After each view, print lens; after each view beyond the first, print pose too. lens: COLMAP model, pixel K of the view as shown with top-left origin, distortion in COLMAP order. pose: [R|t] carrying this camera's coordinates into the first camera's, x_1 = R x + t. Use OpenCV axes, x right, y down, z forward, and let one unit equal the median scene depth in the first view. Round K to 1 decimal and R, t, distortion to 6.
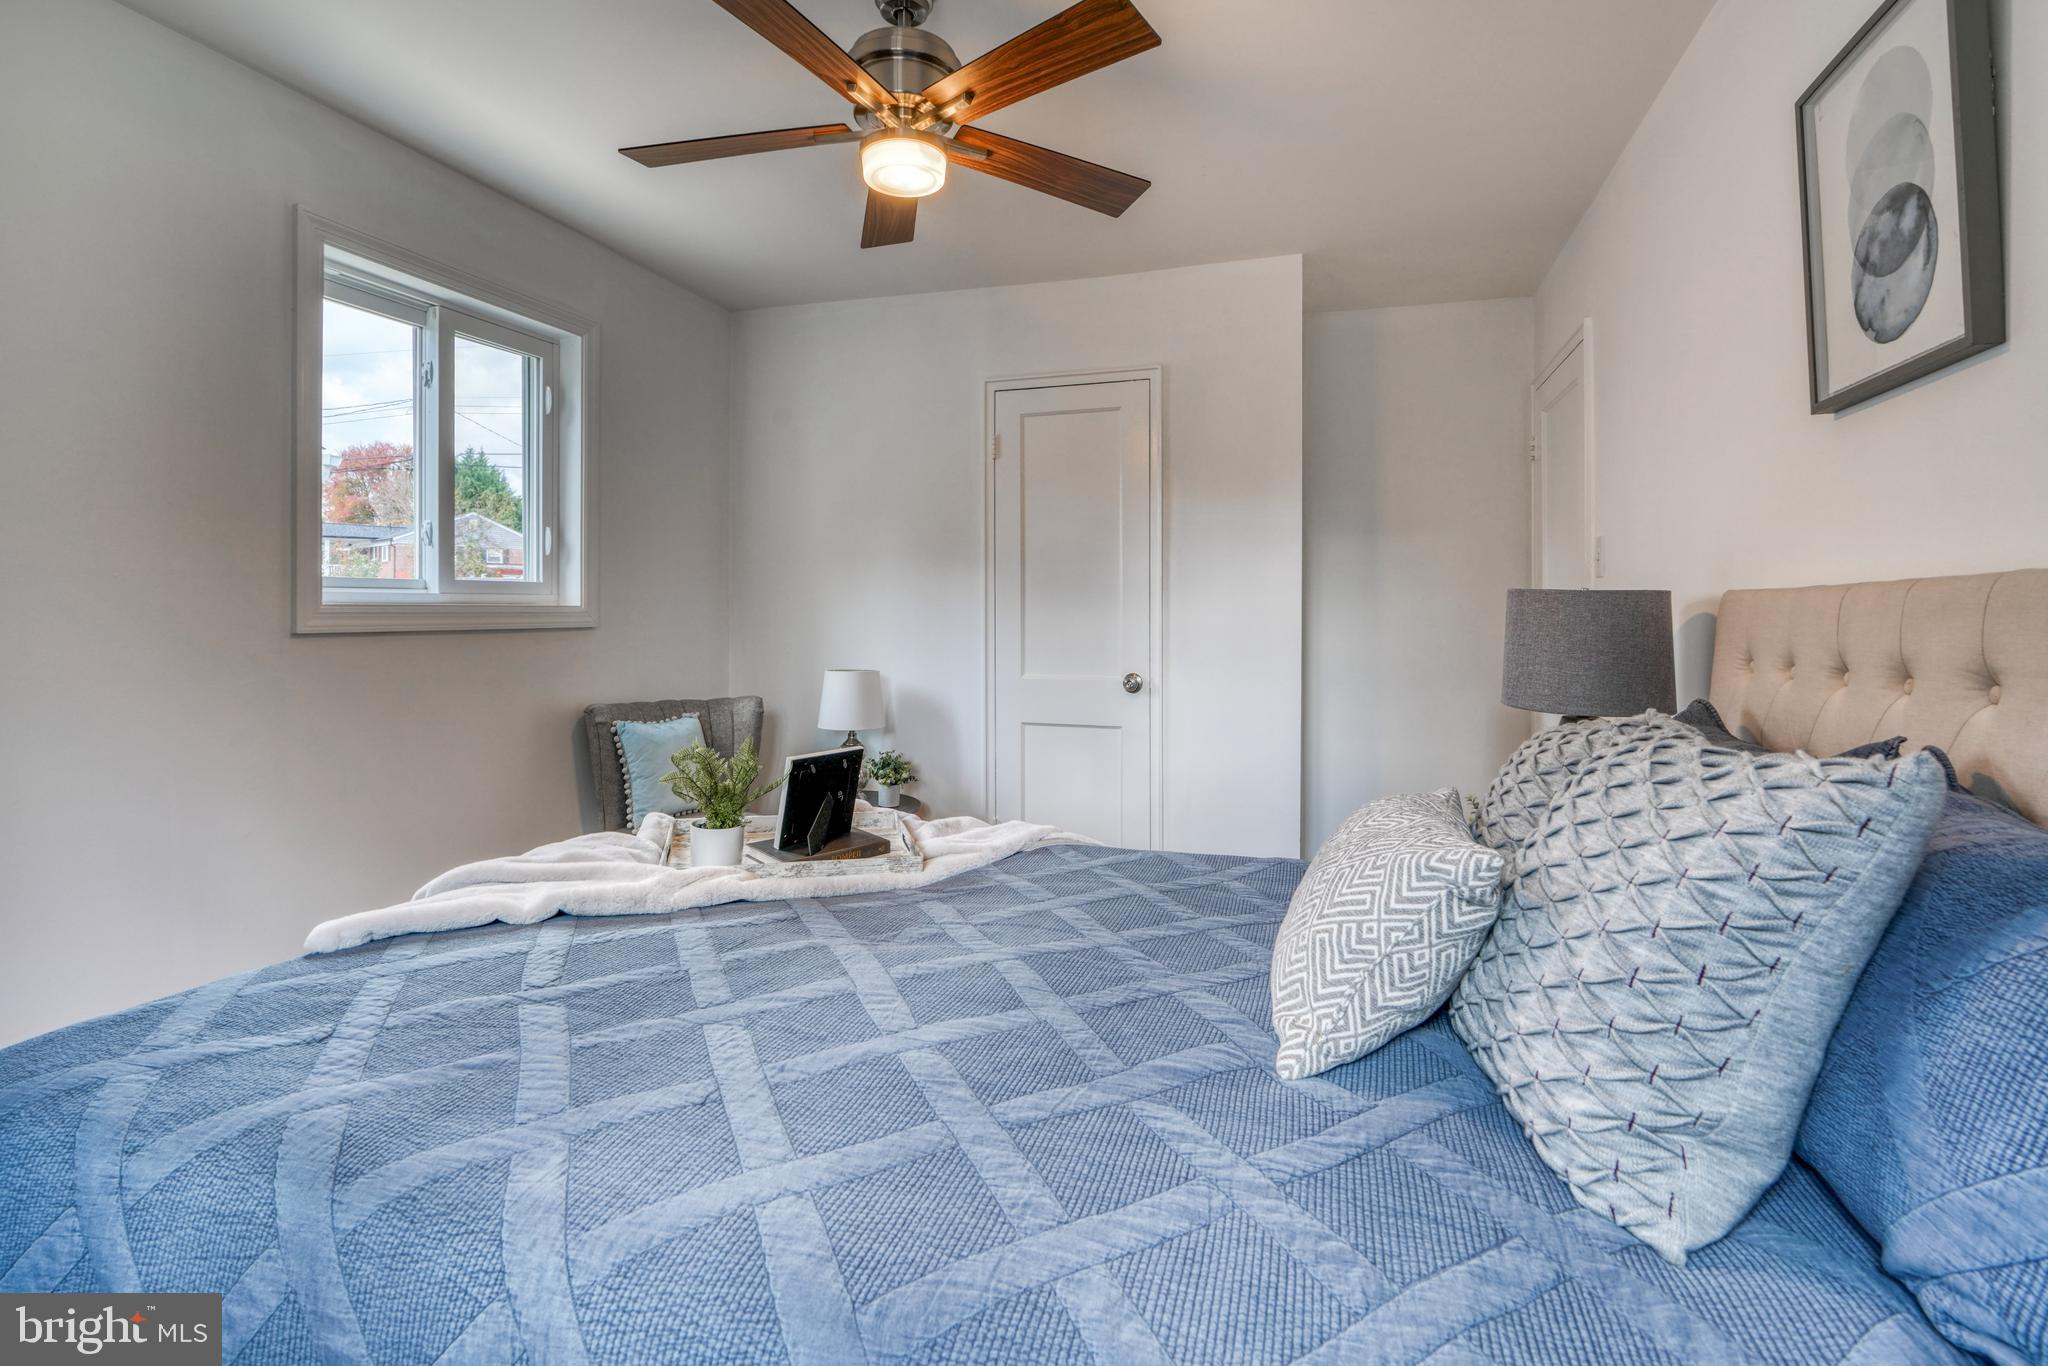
lens RADIAL K [[904.5, 0, 1053.2], [0, 904.5, 616.9], [0, 0, 1]] dist [-0.003061, 0.000709]
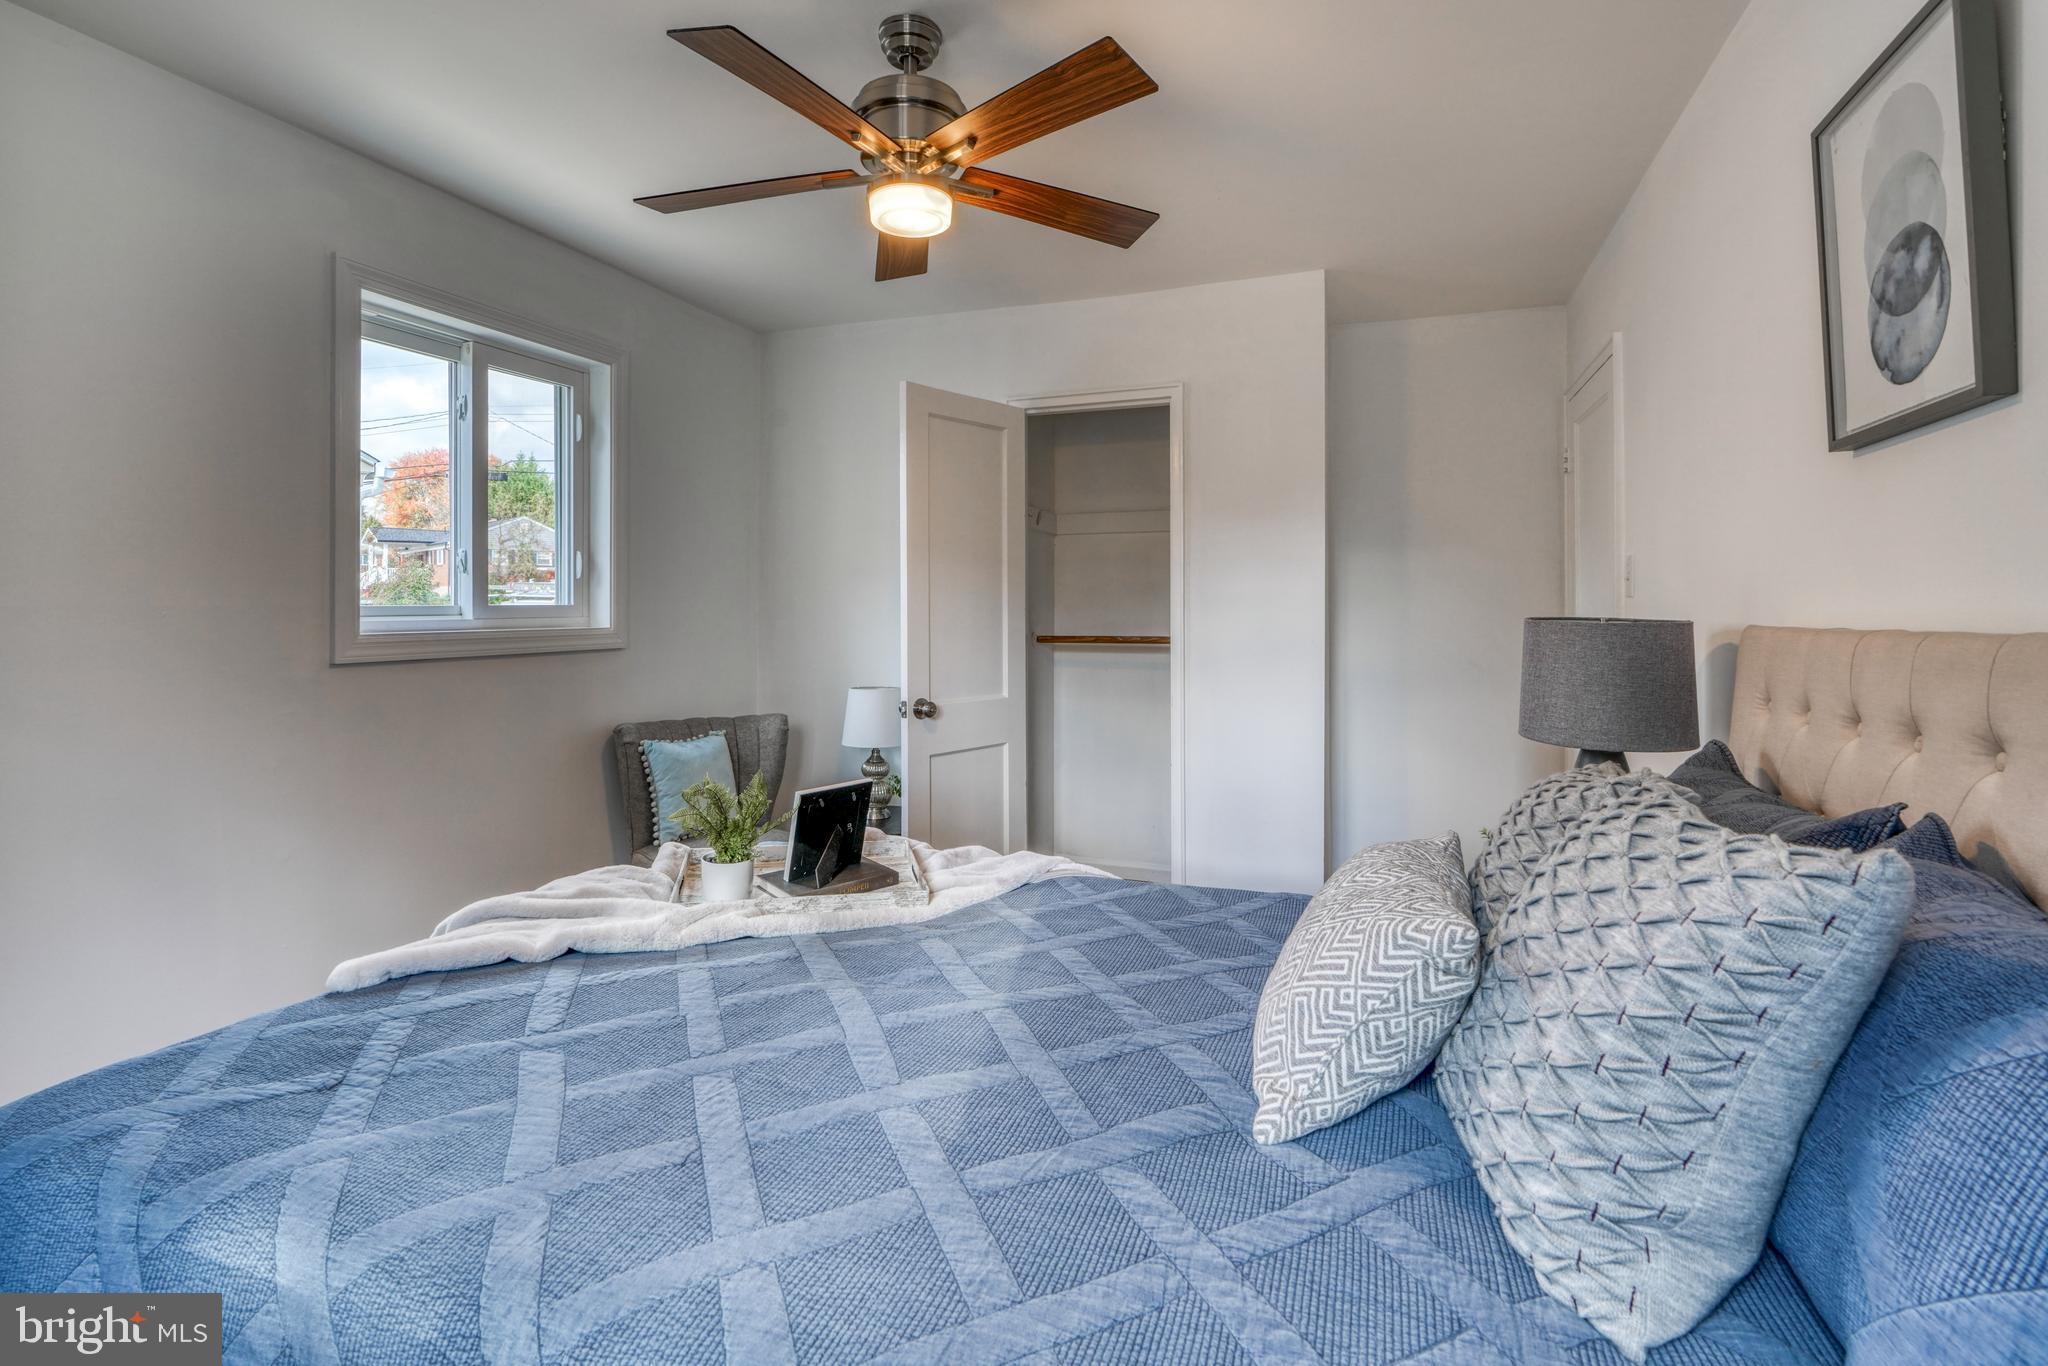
lens RADIAL K [[904.5, 0, 1053.2], [0, 904.5, 616.9], [0, 0, 1]] dist [-0.003061, 0.000709]
pose [[0.999180, -0.000778, -0.040485, 0.072910], [0.000730, 0.999999, -0.001209, -0.079856], [0.040486, 0.001178, 0.999179, -0.014480]]
